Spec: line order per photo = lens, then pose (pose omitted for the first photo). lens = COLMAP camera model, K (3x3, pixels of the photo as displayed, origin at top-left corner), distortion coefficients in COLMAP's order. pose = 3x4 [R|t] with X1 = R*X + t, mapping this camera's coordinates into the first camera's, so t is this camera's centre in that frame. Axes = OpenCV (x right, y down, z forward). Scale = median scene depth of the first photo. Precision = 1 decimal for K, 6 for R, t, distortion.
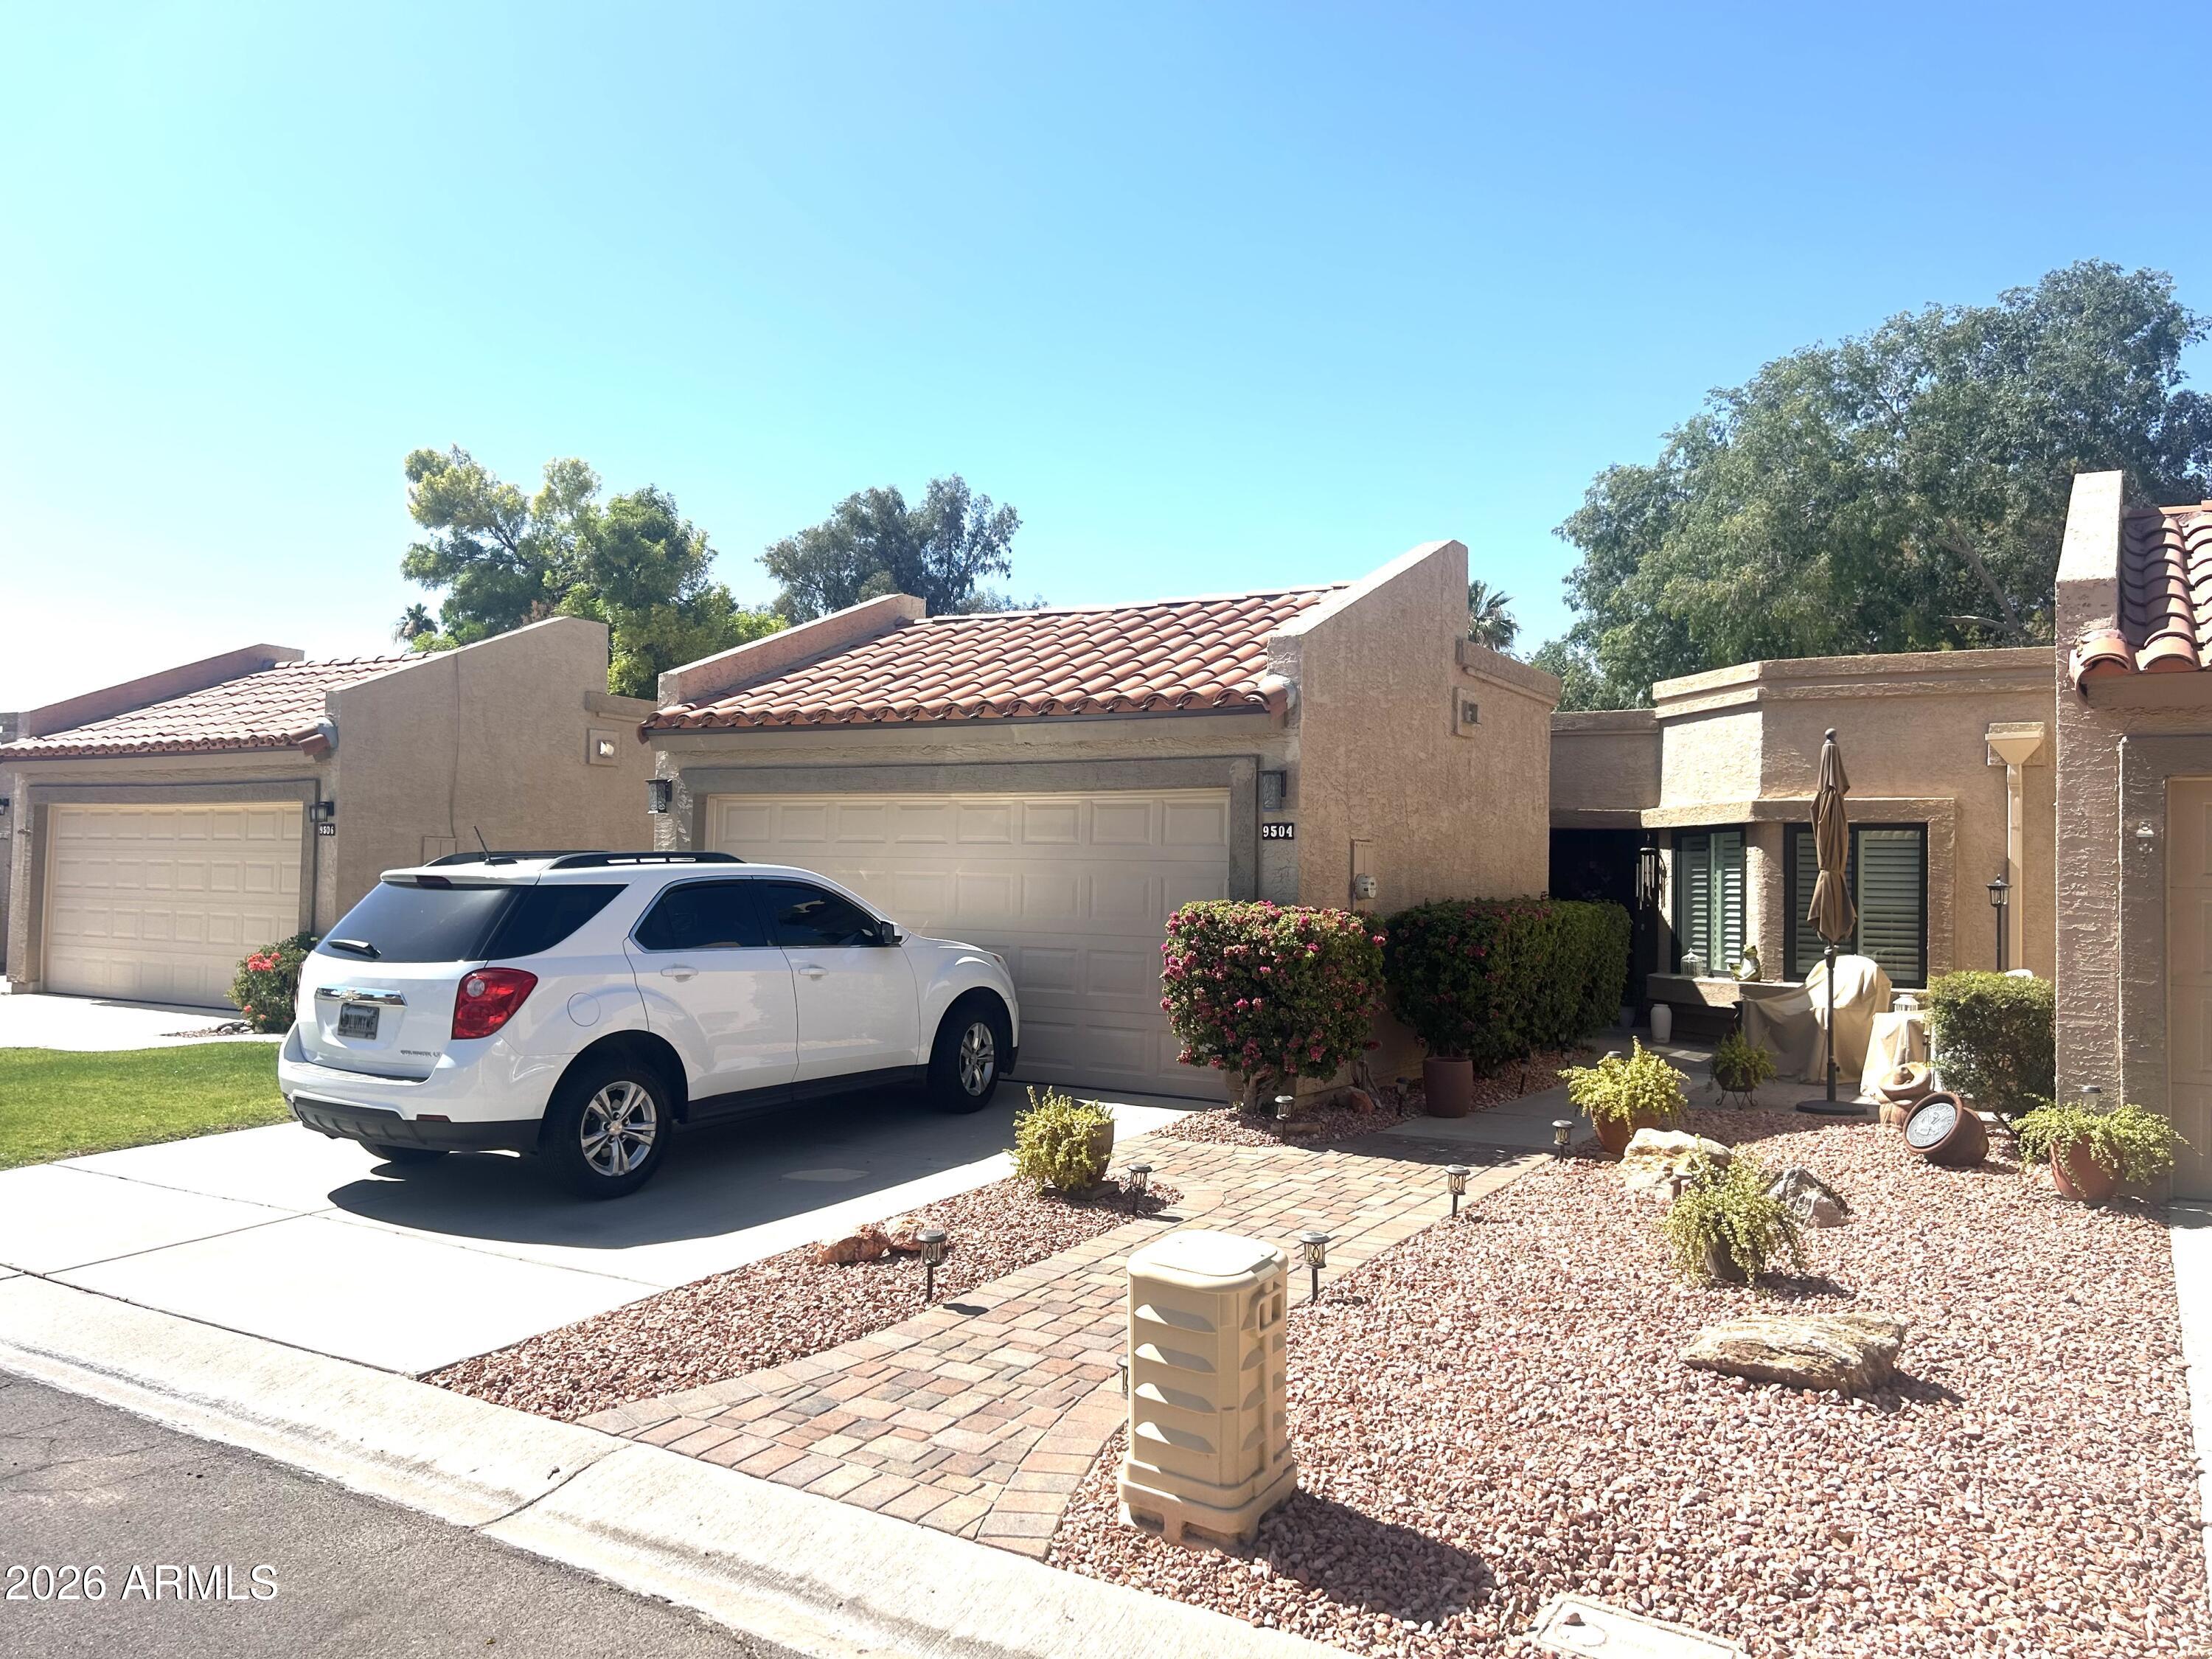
lens RADIAL K [[1664.7, 0, 1111.0], [0, 1664.7, 815.9], [0, 0, 1]] dist [0.070810, -0.083926]
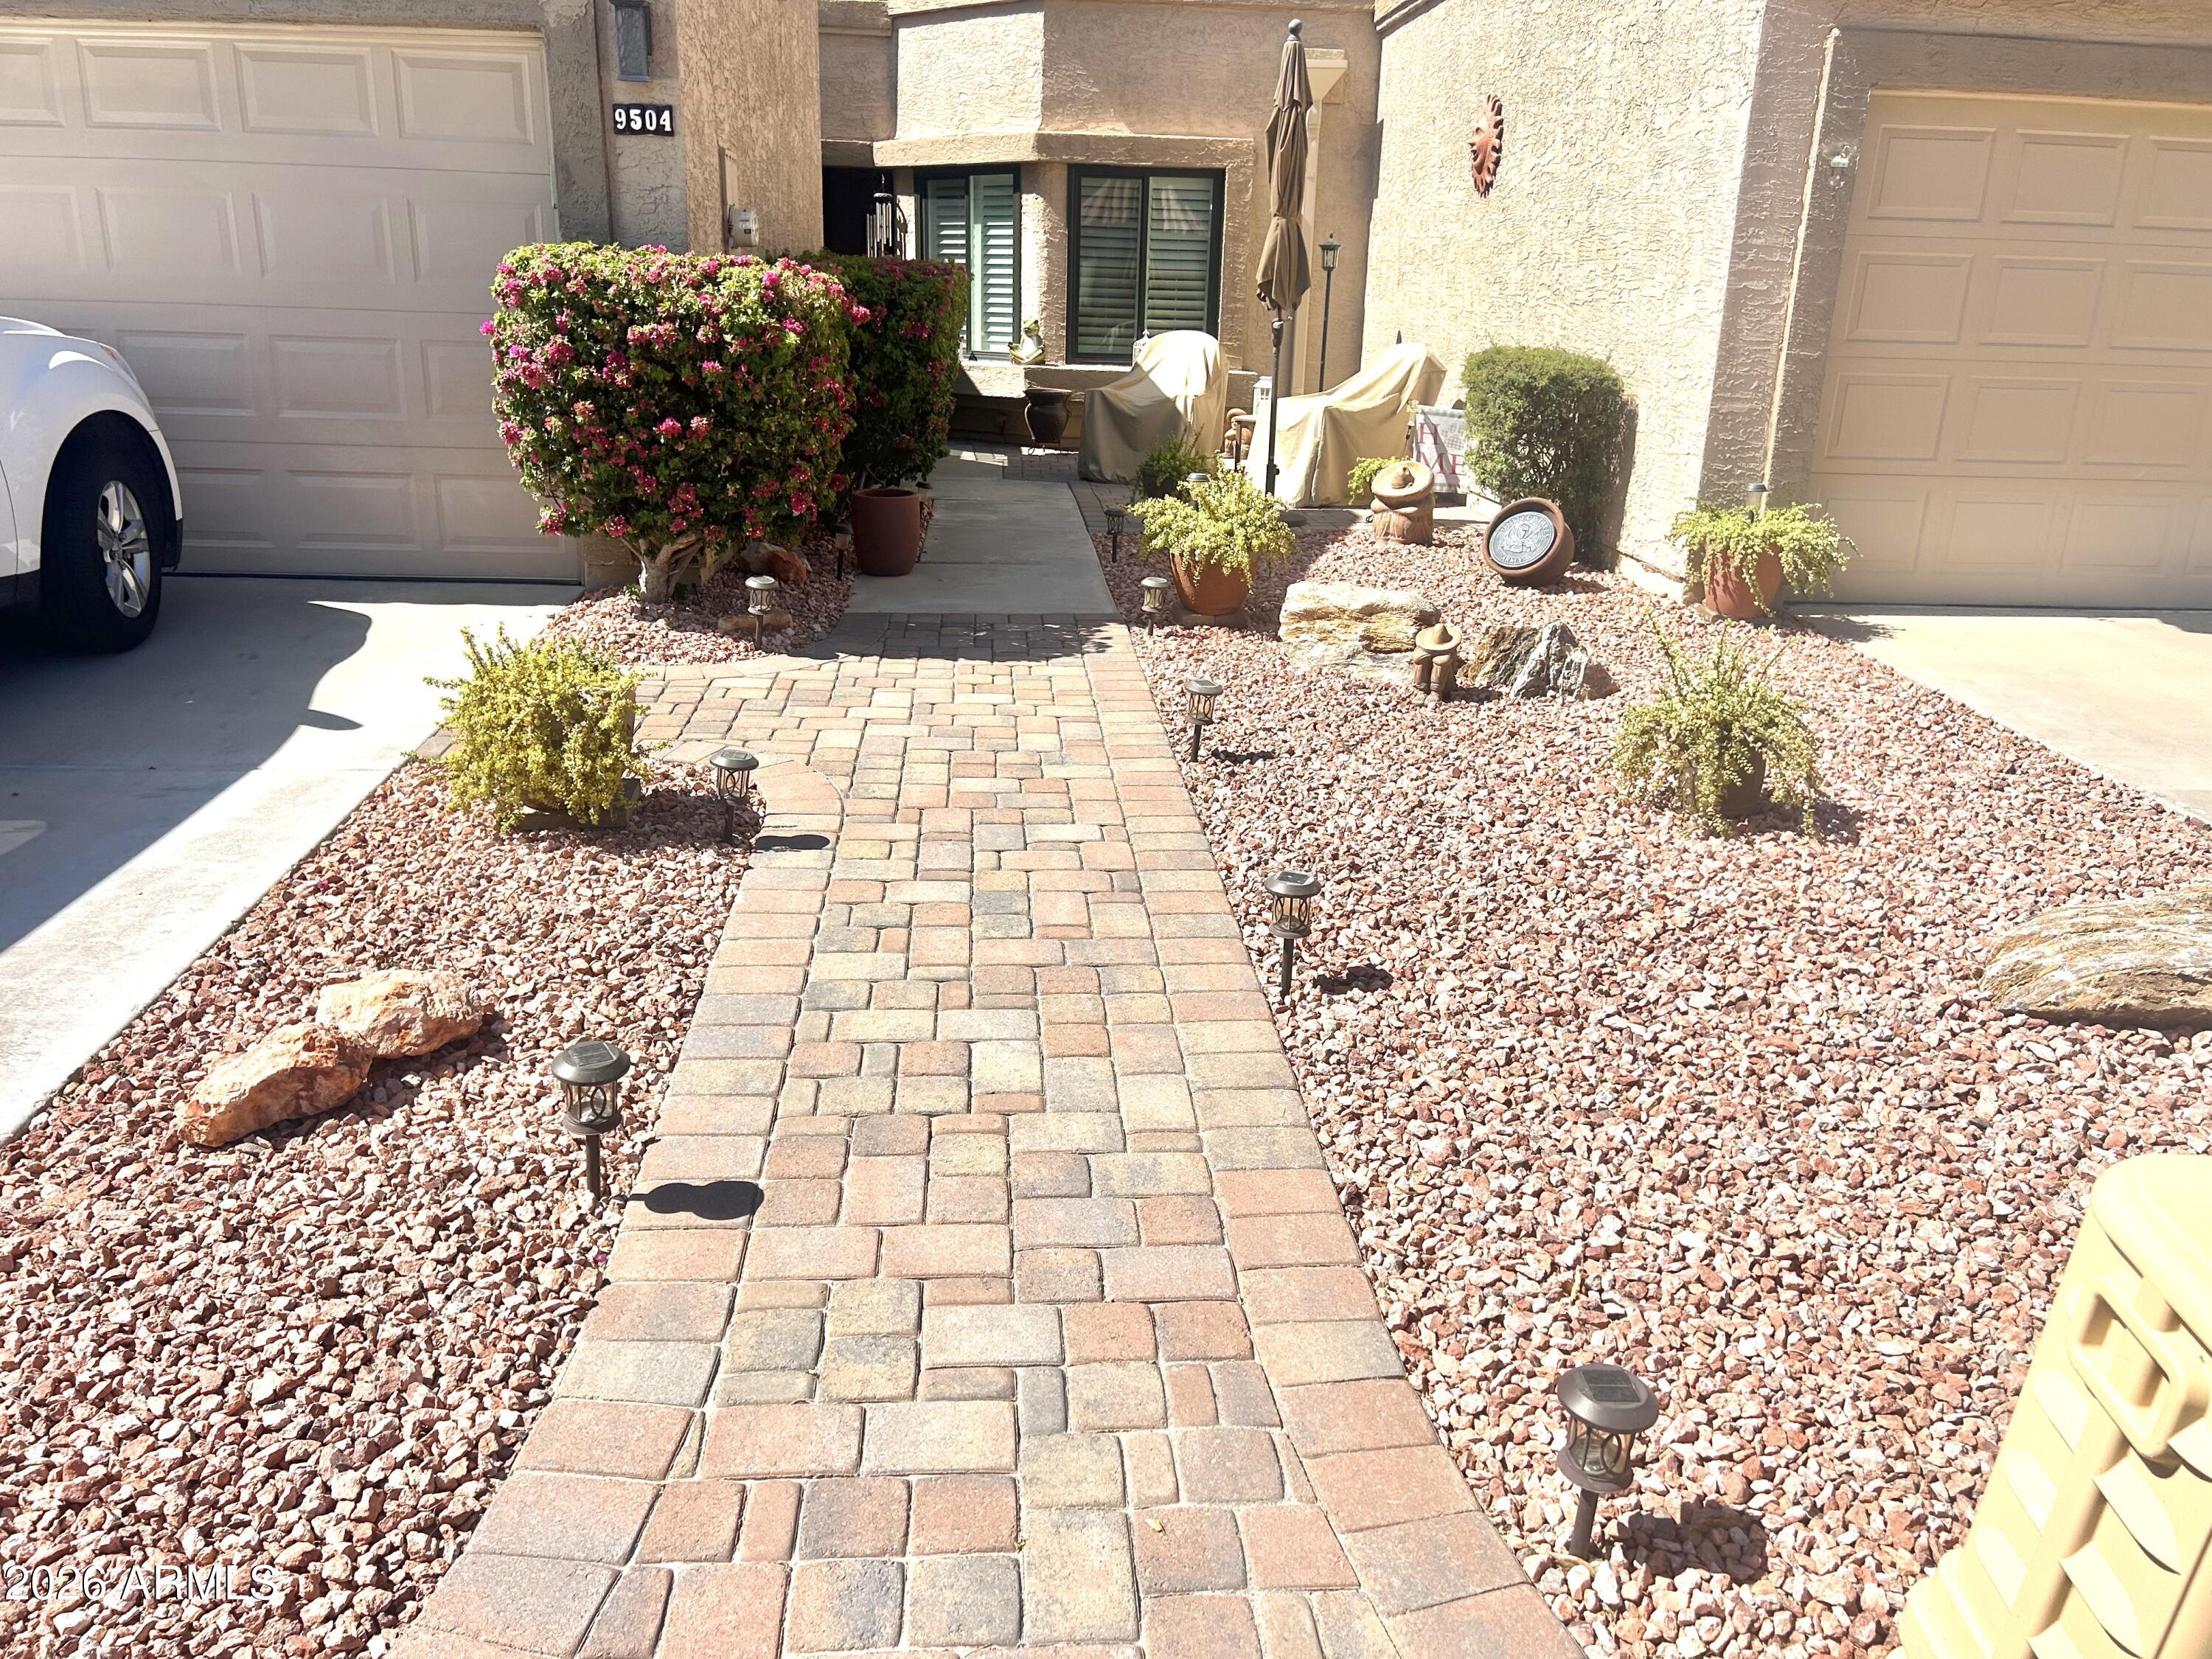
lens RADIAL K [[1664.7, 0, 1111.0], [0, 1664.7, 815.9], [0, 0, 1]] dist [0.070810, -0.083926]
pose [[0.818081, -0.171040, 0.549080, -0.129191], [-0.034868, 0.938243, 0.344216, 0.028598], [-0.574045, -0.300742, 0.761595, 0.373525]]
